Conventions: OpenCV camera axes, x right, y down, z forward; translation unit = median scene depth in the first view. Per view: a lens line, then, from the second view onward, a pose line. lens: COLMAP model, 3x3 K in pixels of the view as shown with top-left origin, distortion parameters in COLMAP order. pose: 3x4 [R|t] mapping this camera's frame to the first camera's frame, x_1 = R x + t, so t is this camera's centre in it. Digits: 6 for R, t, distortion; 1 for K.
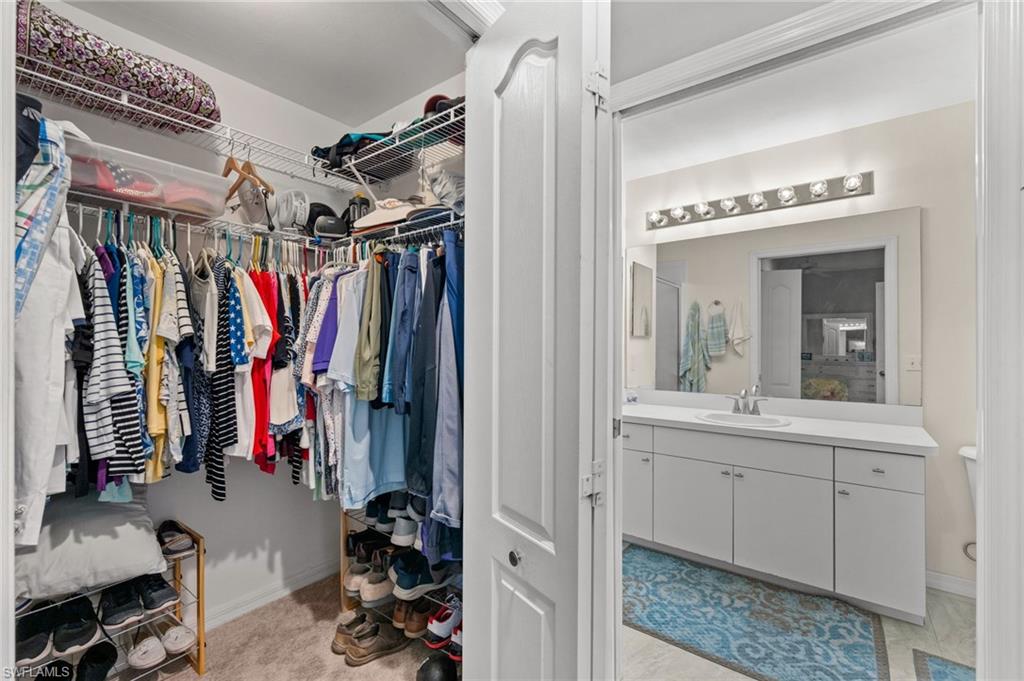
lens RADIAL K [[435.0, 0, 512.1], [0, 435.0, 336.0], [0, 0, 1]] dist [0.000472, 0.000052]
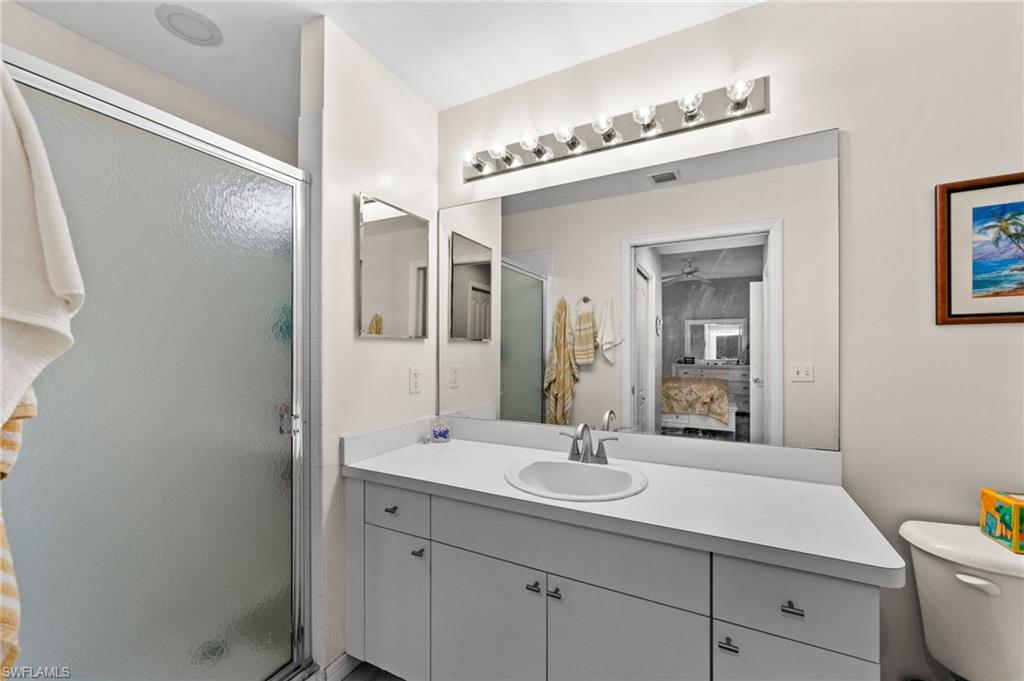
lens RADIAL K [[401.6, 0, 513.1], [0, 401.6, 340.8], [0, 0, 1]] dist [0.000707, 0.000115]
pose [[0.984974, 0.002592, 0.172684, 0.208575], [-0.002581, 0.999997, -0.000287, 0.002471], [-0.172684, -0.000163, 0.984977, 0.280310]]
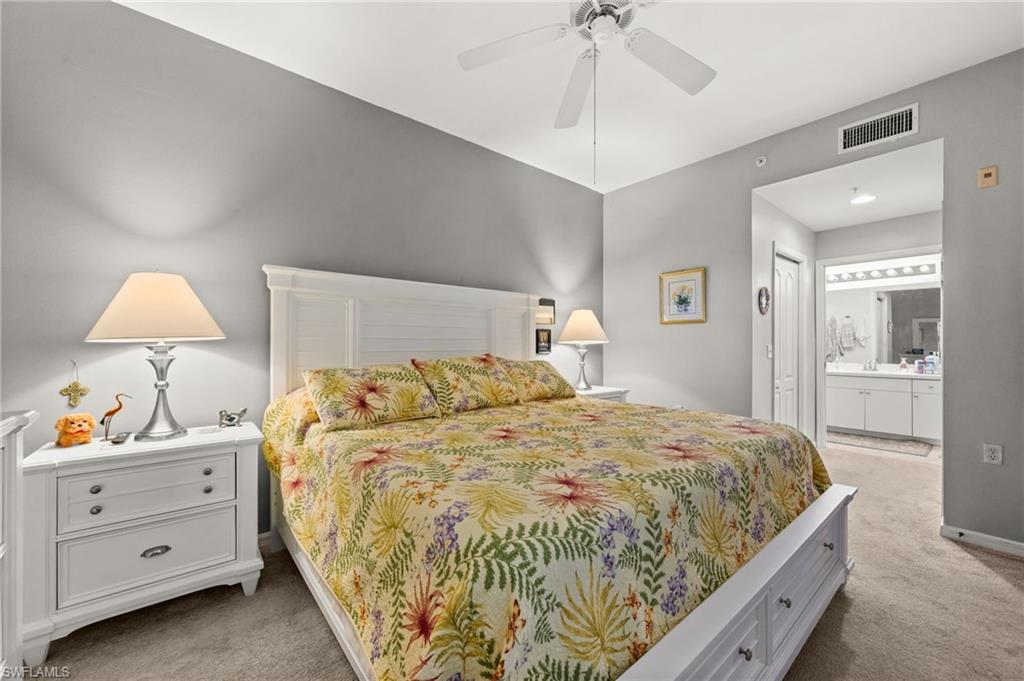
lens RADIAL K [[401.6, 0, 513.1], [0, 401.6, 340.8], [0, 0, 1]] dist [0.000707, 0.000115]
pose [[0.977262, -0.005547, -0.211965, -0.511712], [0.006907, 0.999960, 0.005678, 0.001268], [0.211925, -0.007013, 0.977261, -0.880669]]
